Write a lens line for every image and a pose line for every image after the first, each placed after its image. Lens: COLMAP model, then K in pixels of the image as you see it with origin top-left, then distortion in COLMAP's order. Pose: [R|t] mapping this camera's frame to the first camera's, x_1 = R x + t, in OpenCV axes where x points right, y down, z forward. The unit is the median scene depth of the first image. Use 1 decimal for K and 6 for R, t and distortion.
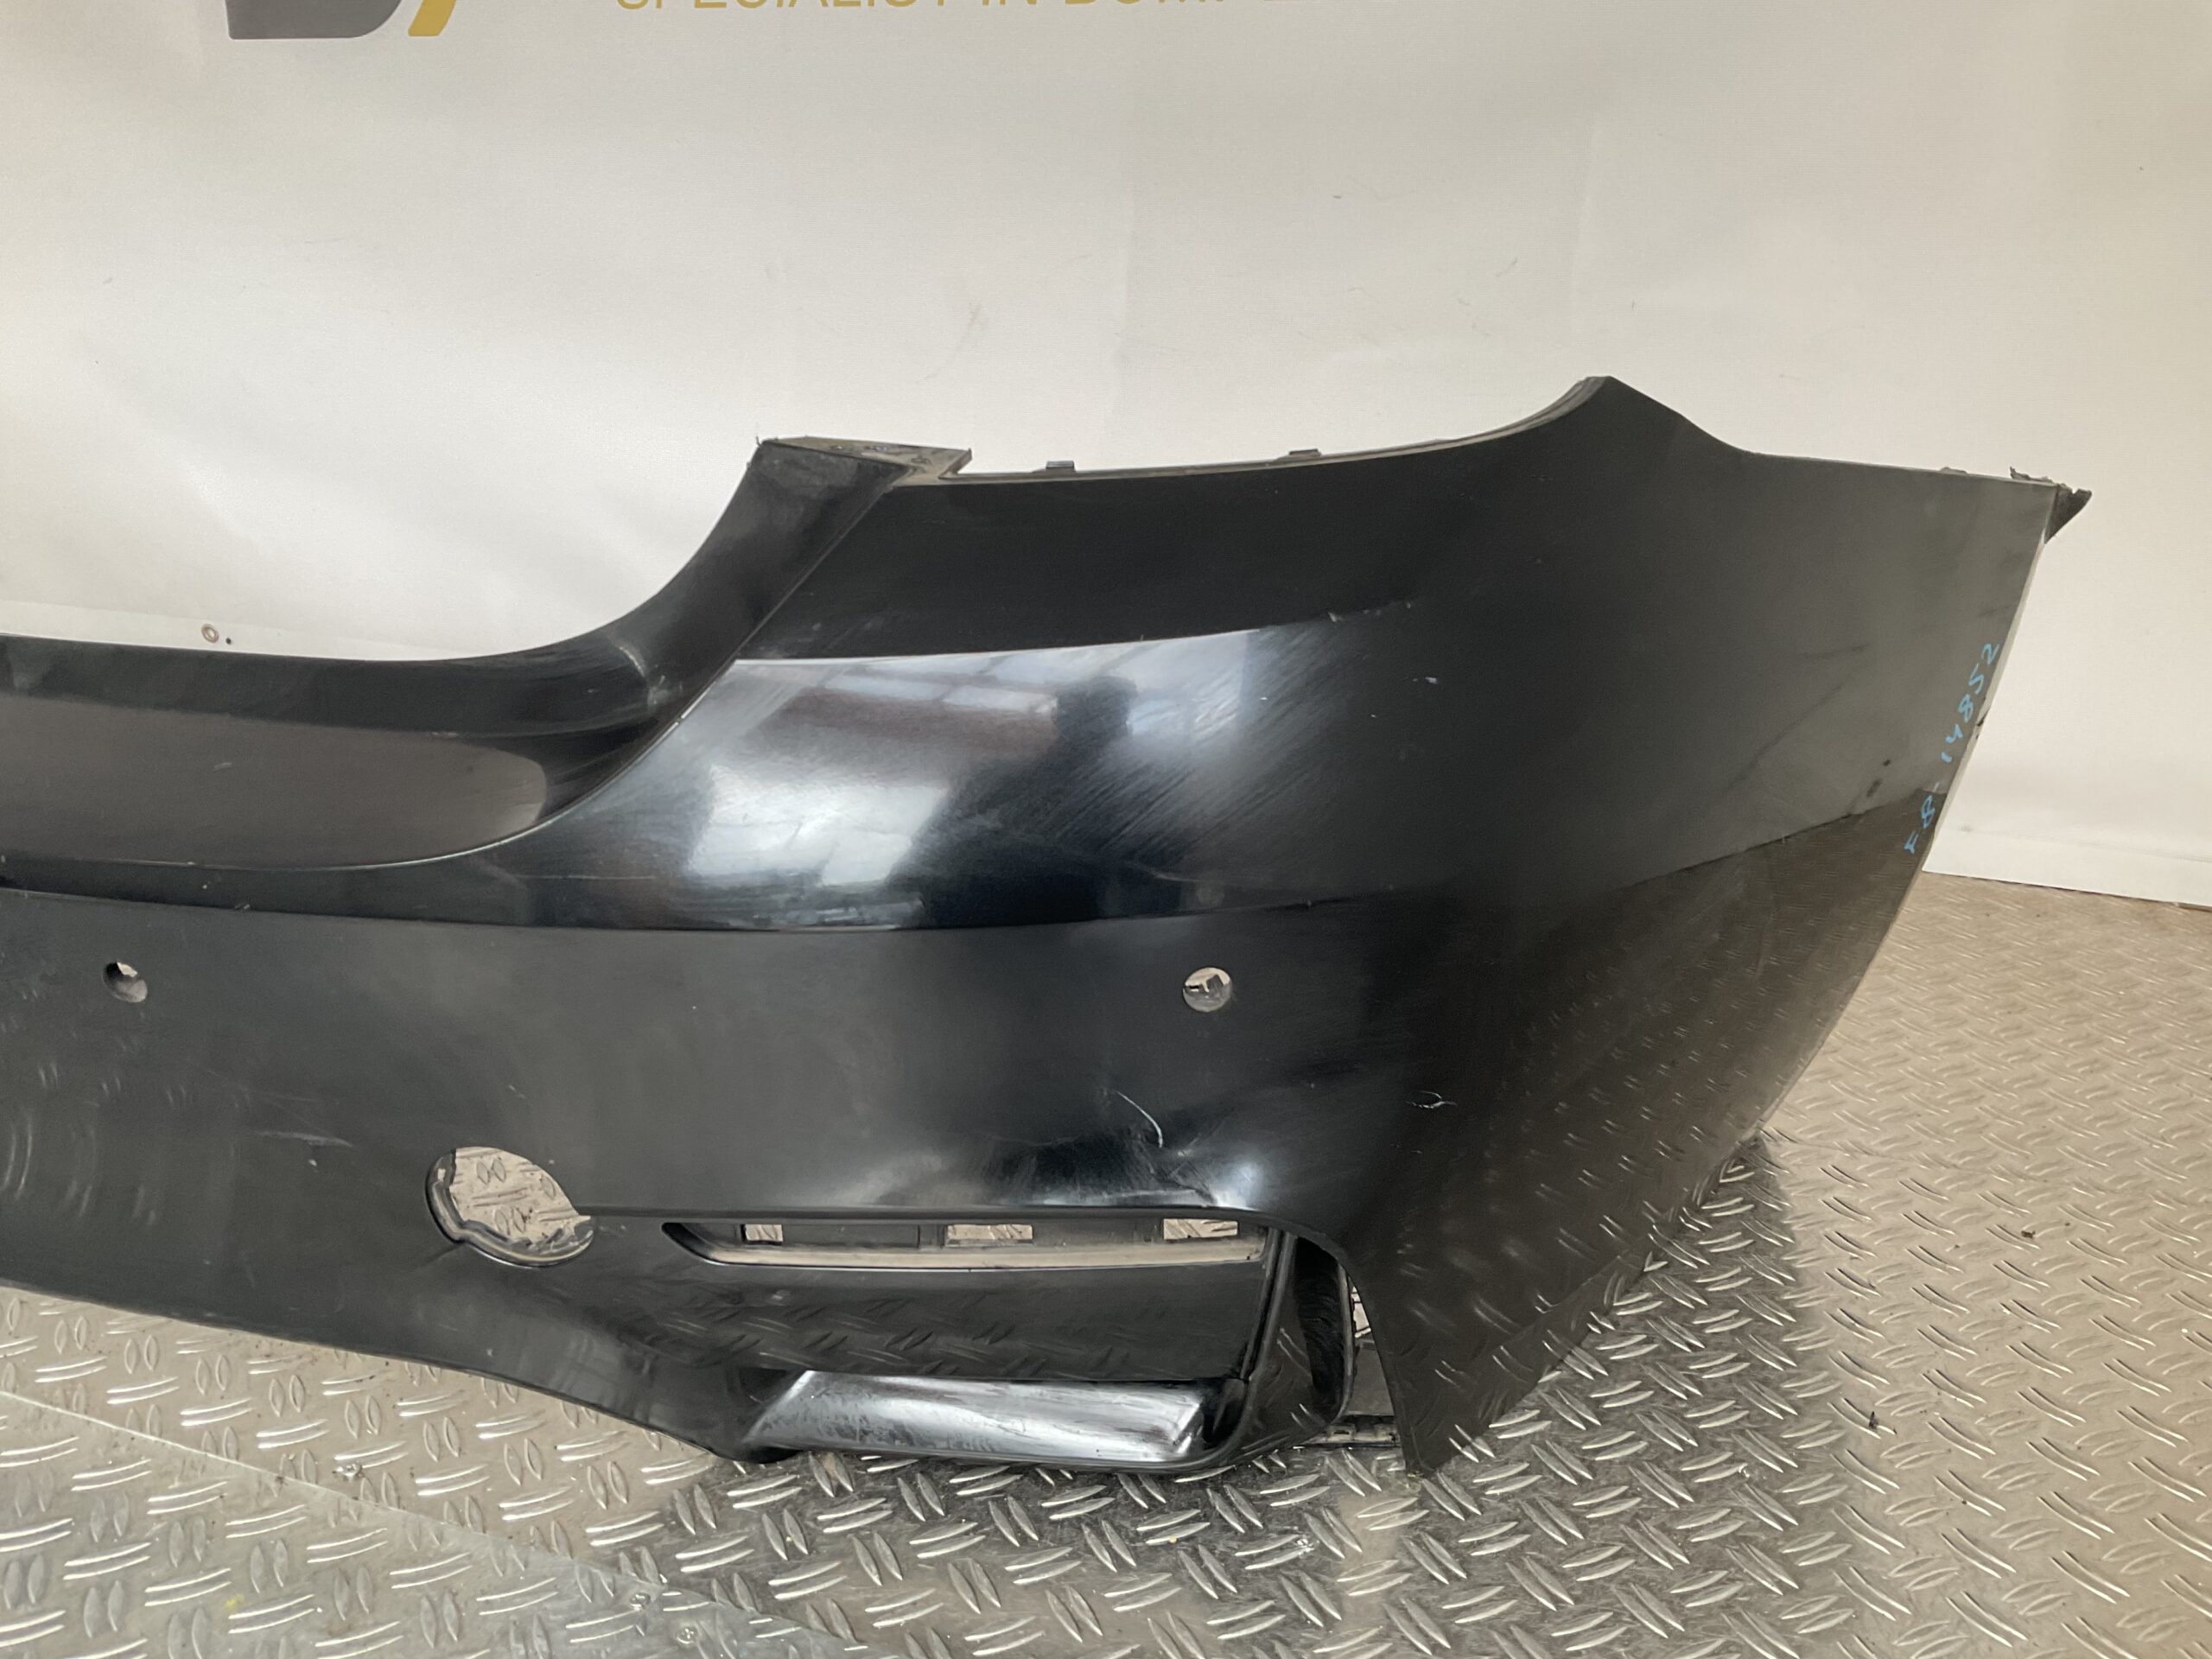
lens RADIAL K [[1870.4, 0, 1106.0], [0, 1870.4, 829.5], [0, 0, 1]] dist [0.082621, -0.151340]
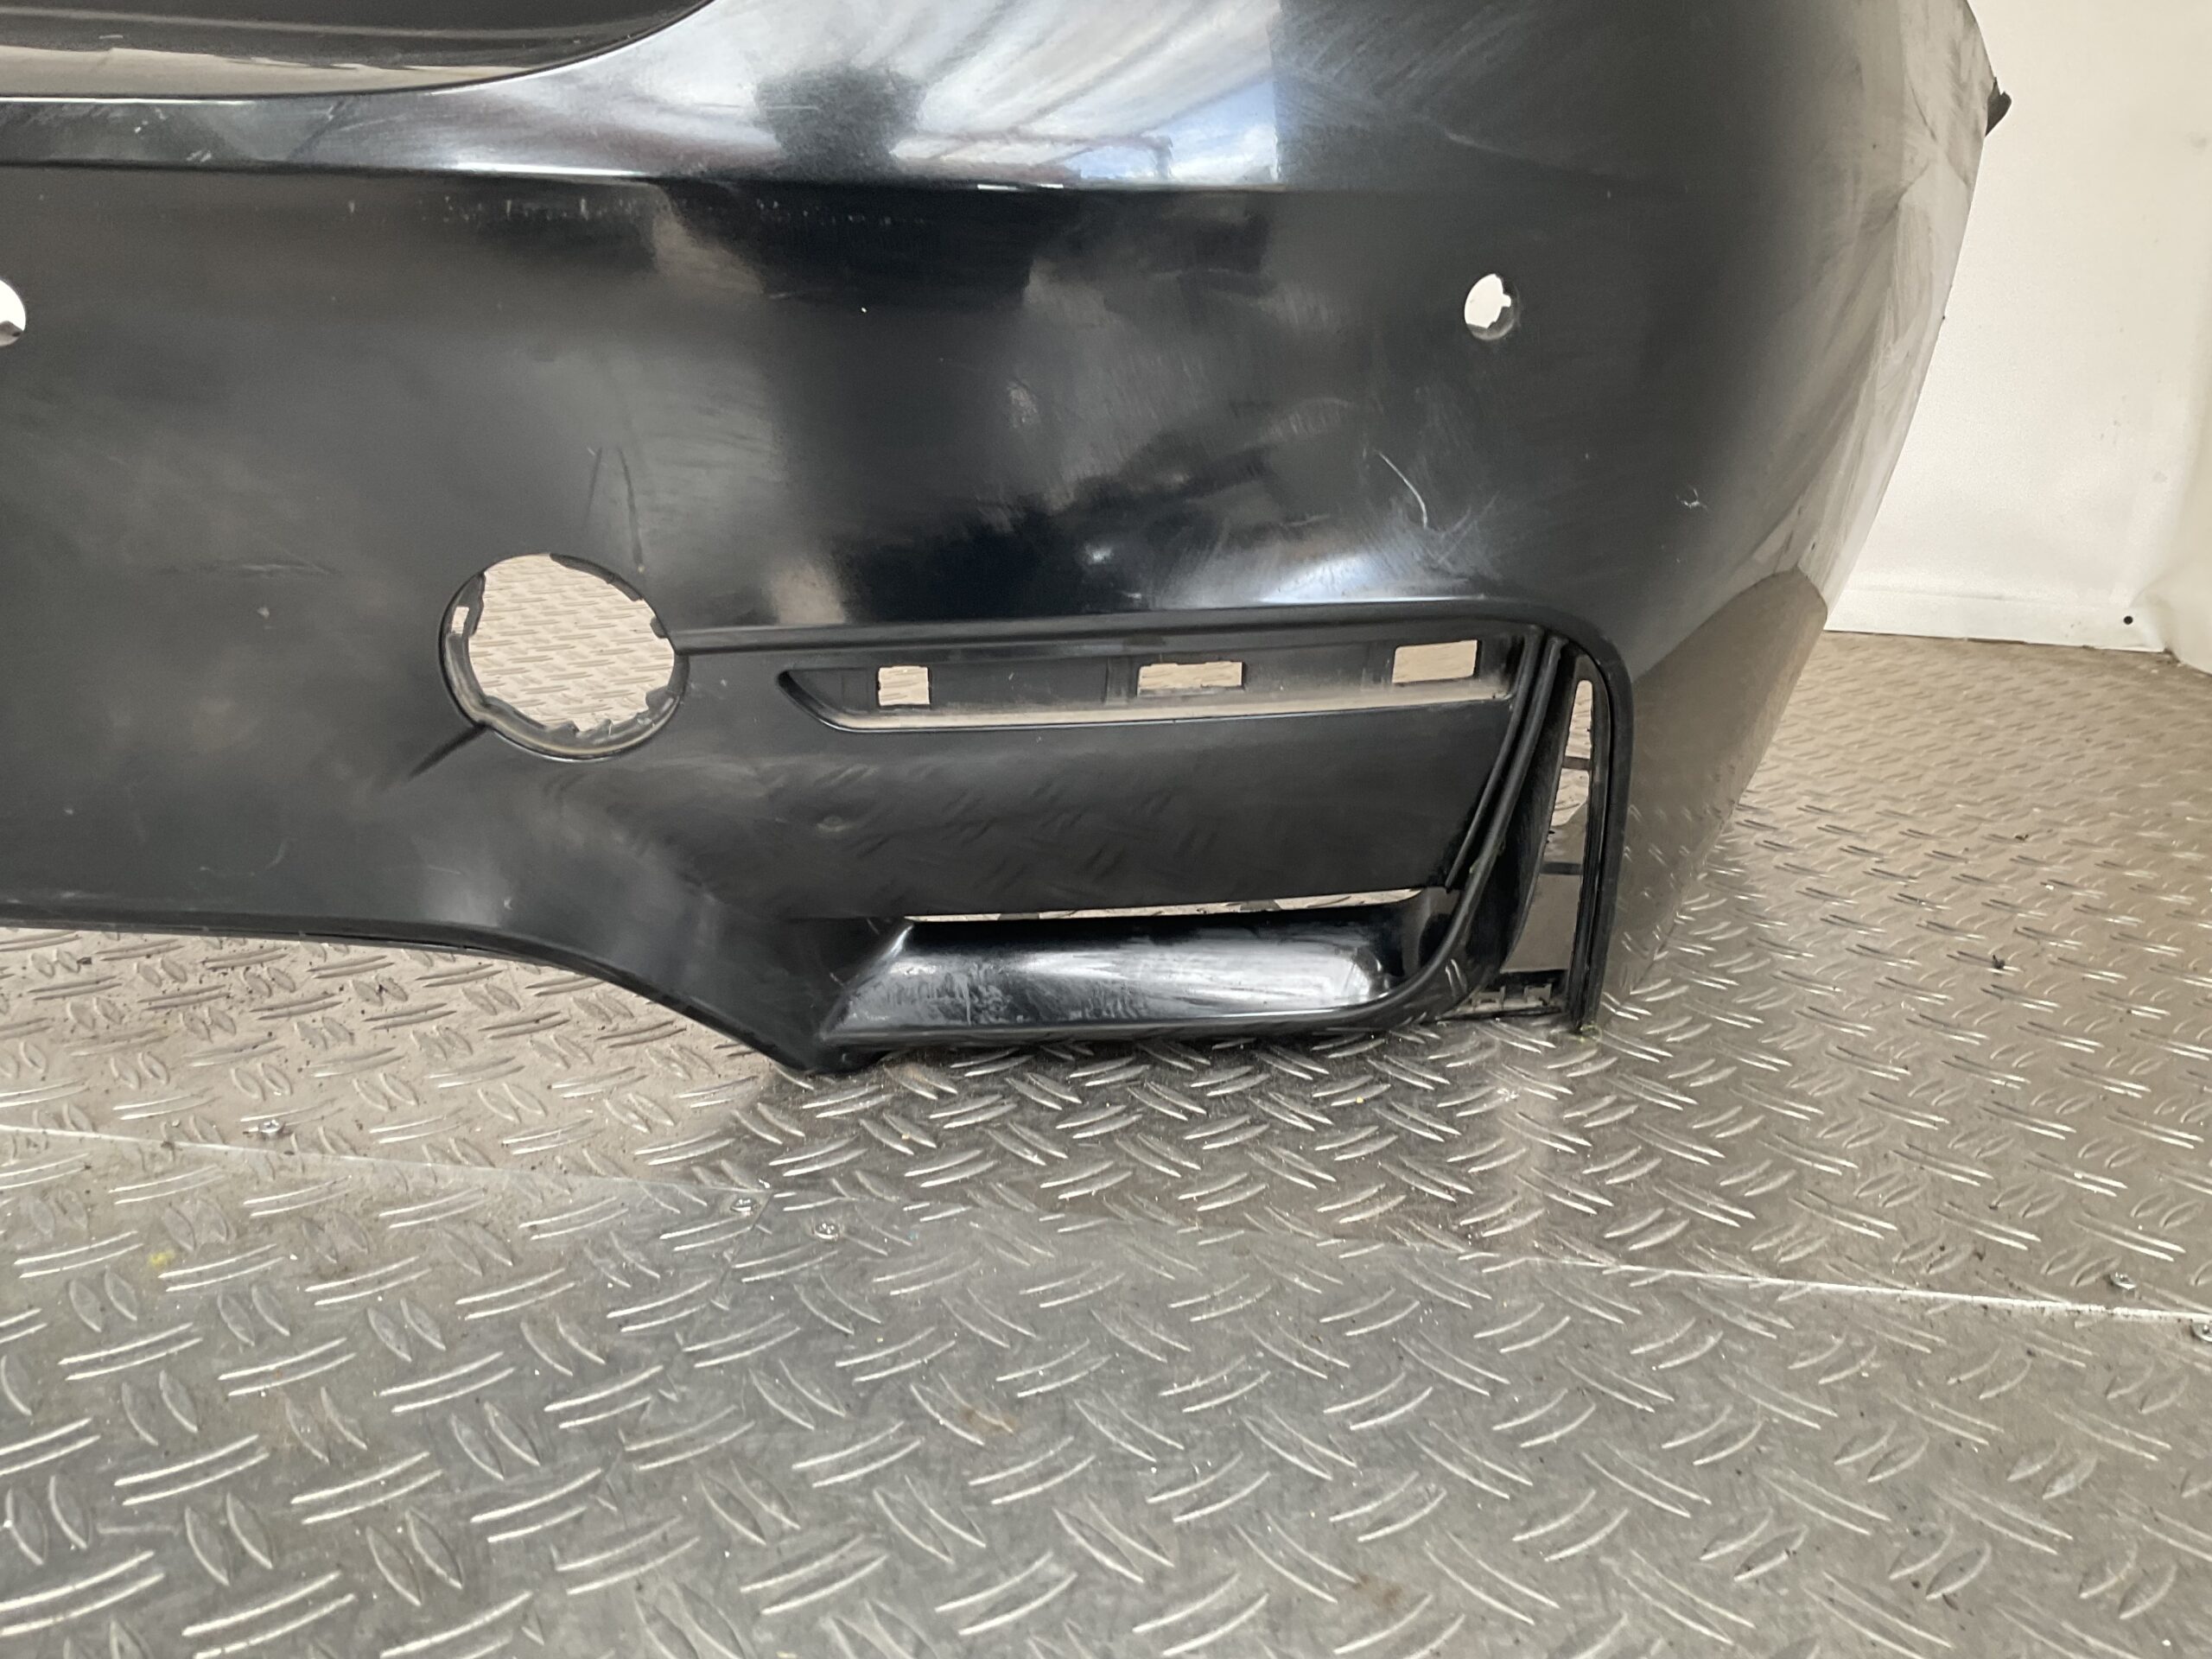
lens RADIAL K [[1841.1, 0, 1106.0], [0, 1841.1, 829.5], [0, 0, 1]] dist [0.099463, -0.192981]
pose [[0.969643, -0.050959, 0.239156, -0.256117], [0.057848, 0.998086, -0.021871, 0.262159], [-0.237583, 0.035042, 0.970735, 0.225005]]
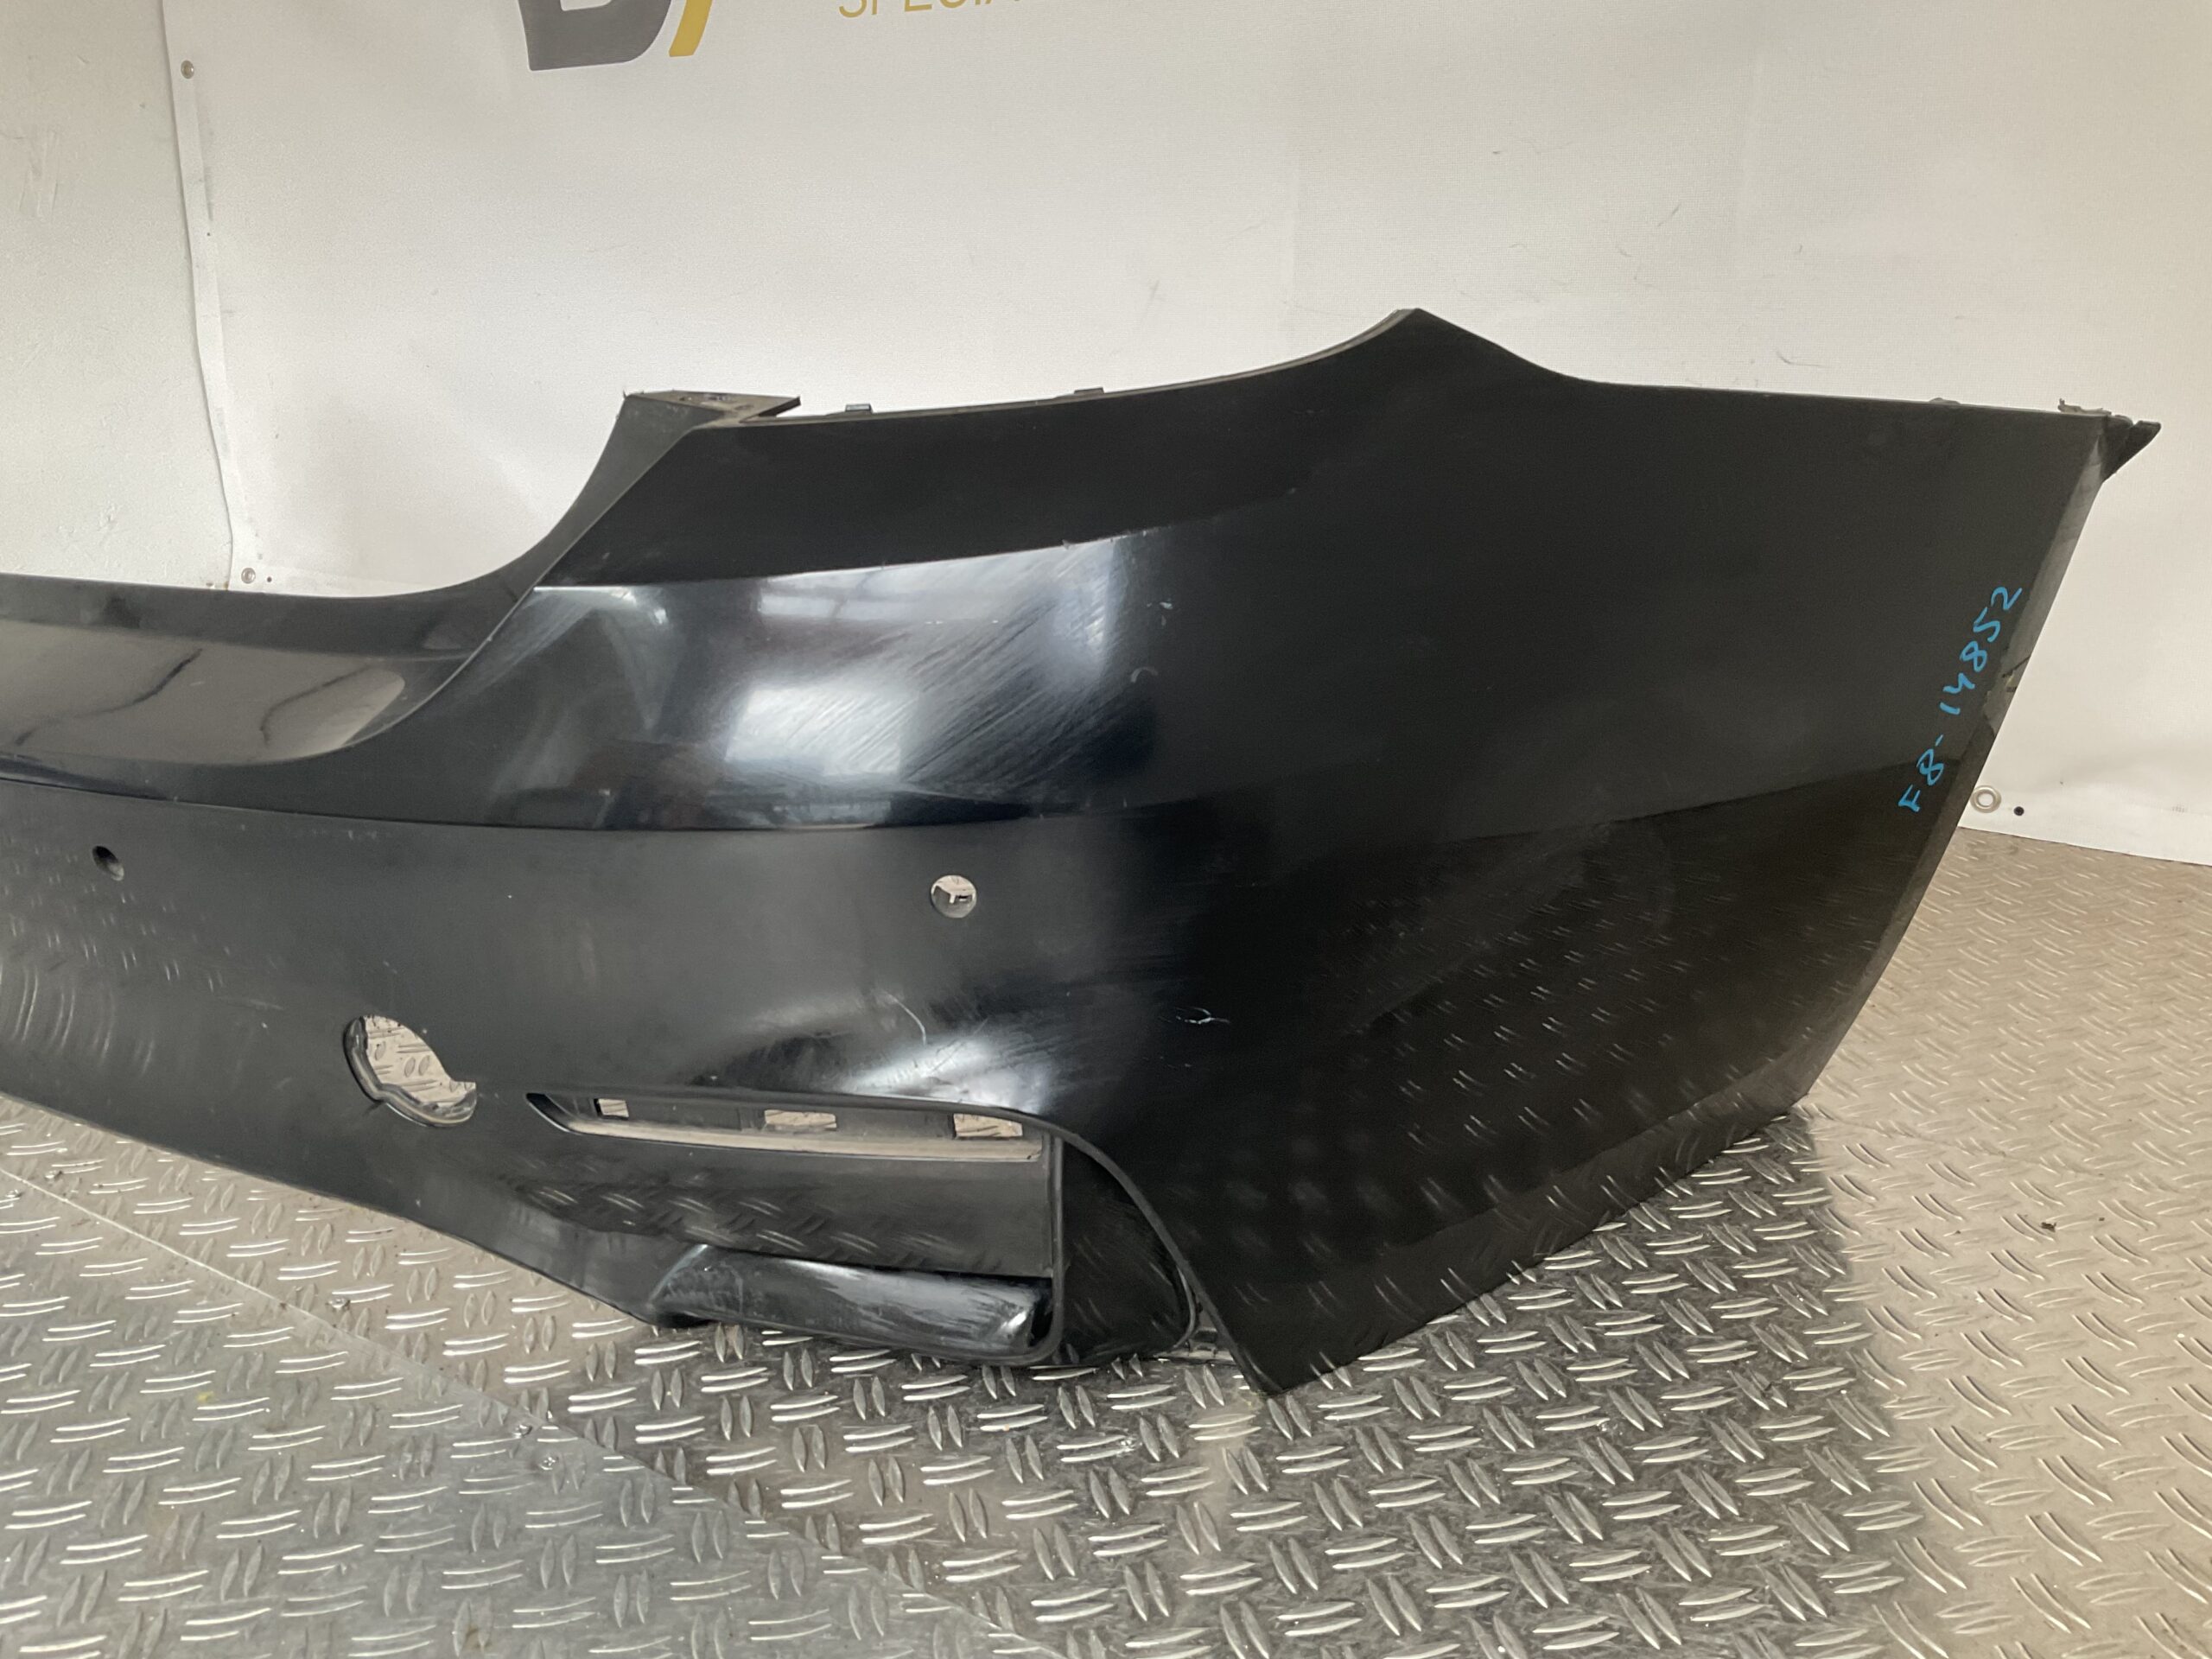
lens RADIAL K [[1861.6, 0, 1106.0], [0, 1861.6, 829.5], [0, 0, 1]] dist [0.126042, -0.246678]
pose [[0.972023, 0.025150, -0.233535, 0.320210], [-0.024384, 0.999684, 0.006165, 0.032284], [0.233616, -0.000298, 0.972329, -0.011506]]
